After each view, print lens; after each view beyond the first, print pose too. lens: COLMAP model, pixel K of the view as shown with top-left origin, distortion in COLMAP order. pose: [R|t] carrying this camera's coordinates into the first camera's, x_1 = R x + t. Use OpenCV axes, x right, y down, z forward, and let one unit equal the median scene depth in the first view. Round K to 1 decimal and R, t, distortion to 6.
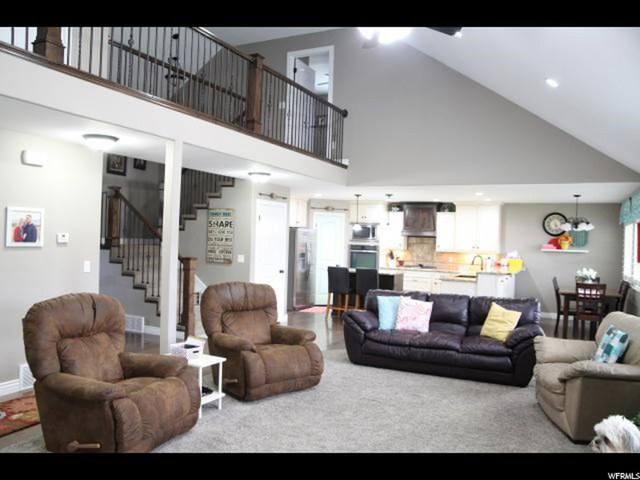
lens RADIAL K [[508.5, 0, 320.0], [0, 508.5, 240.0], [0, 0, 1]] dist [-0.081466, 0.005243]
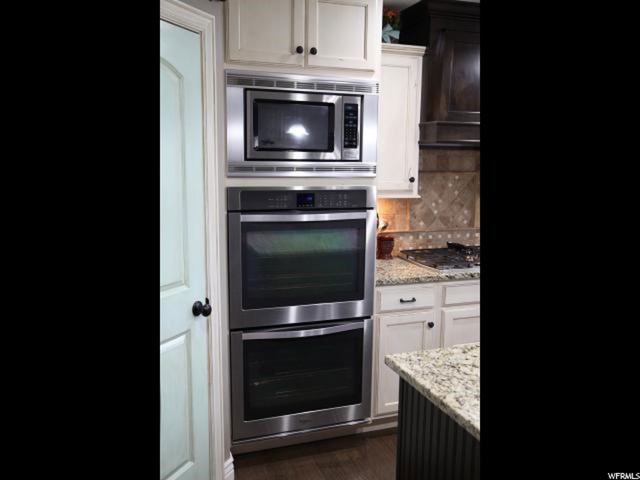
lens RADIAL K [[513.2, 0, 320.0], [0, 513.2, 240.0], [0, 0, 1]] dist [0.002895, -0.000641]
pose [[0.699754, -0.130031, 0.702451, -0.063439], [0.015380, 0.985809, 0.167162, -0.004537], [-0.714219, -0.106168, 0.691824, 0.872605]]
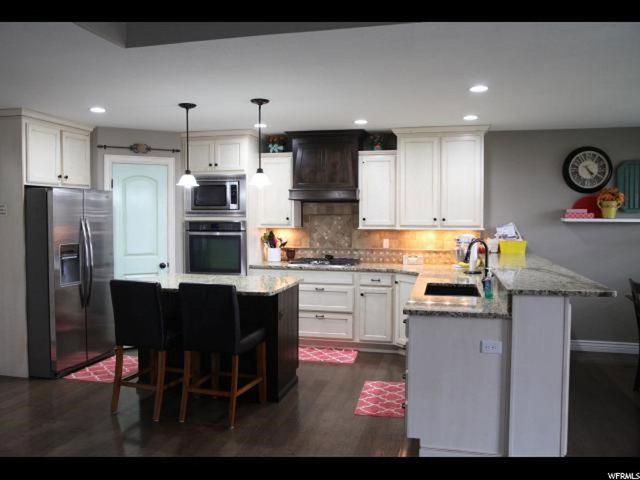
lens RADIAL K [[541.0, 0, 320.0], [0, 541.0, 240.0], [0, 0, 1]] dist [-0.056097, 0.013548]
pose [[0.975545, -0.040898, 0.215962, 0.074487], [0.029954, 0.998107, 0.053708, 0.002981], [-0.217750, -0.045926, 0.974923, 0.481801]]
